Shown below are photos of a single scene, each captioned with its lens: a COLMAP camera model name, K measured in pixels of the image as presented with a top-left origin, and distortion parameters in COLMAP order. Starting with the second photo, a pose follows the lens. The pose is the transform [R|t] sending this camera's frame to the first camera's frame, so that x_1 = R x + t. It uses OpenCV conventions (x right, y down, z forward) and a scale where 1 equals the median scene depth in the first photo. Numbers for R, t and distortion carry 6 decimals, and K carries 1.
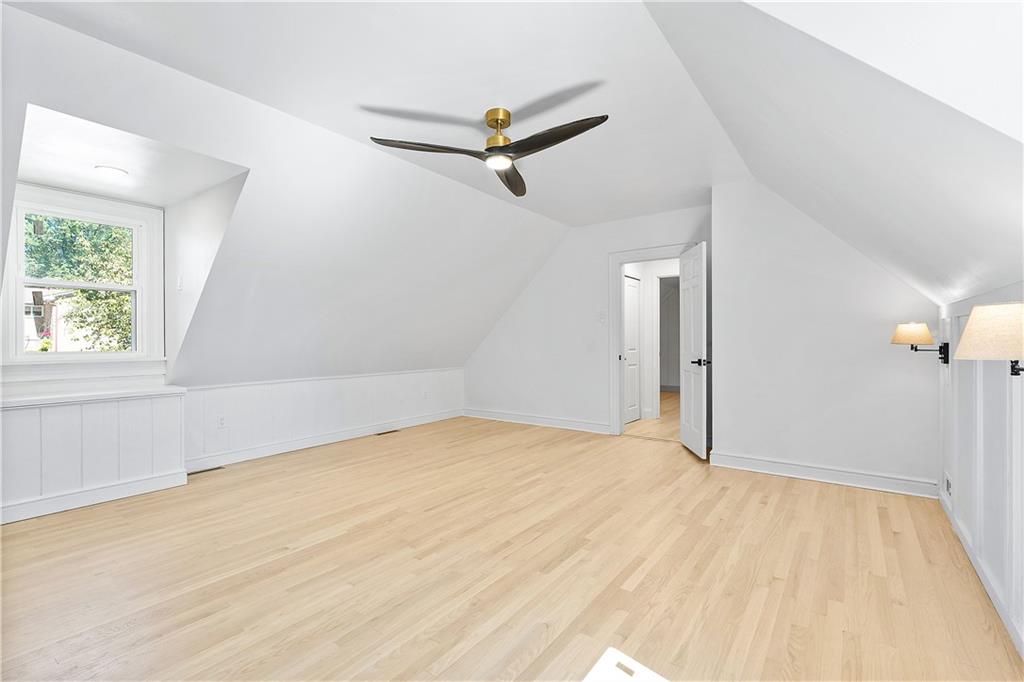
lens RADIAL K [[463.0, 0, 509.1], [0, 463.0, 340.1], [0, 0, 1]] dist [0.000531, 0.000424]
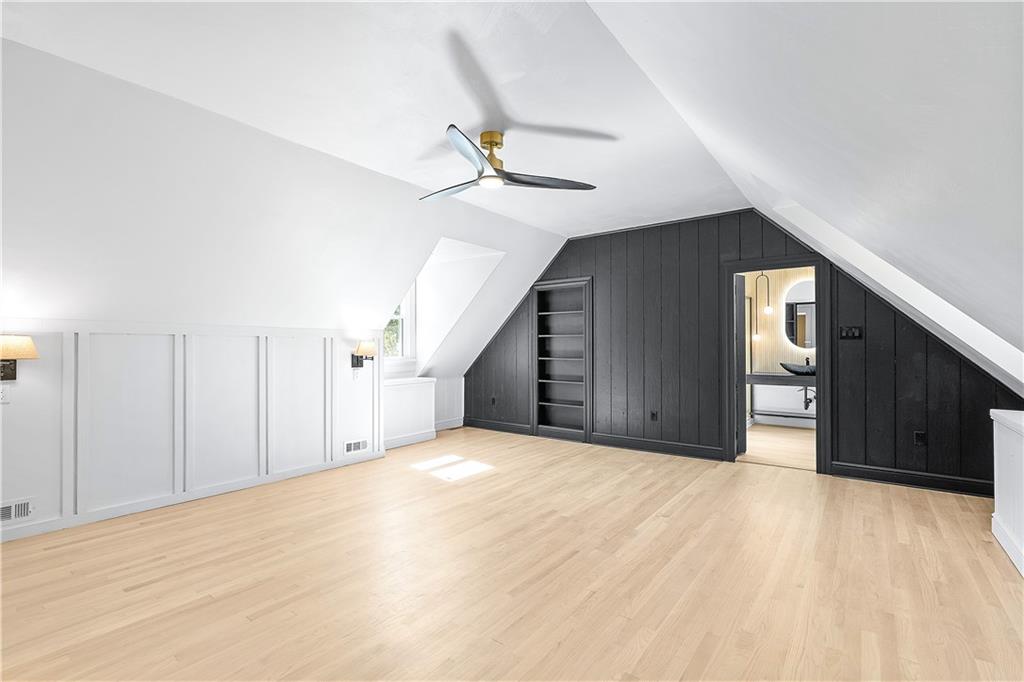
lens RADIAL K [[463.0, 0, 509.1], [0, 463.0, 340.1], [0, 0, 1]] dist [0.000531, 0.000424]
pose [[-0.999678, 0.005840, 0.024703, -0.090512], [0.005547, 0.999914, -0.011881, -0.013195], [-0.024770, -0.011740, -0.999624, 2.159159]]
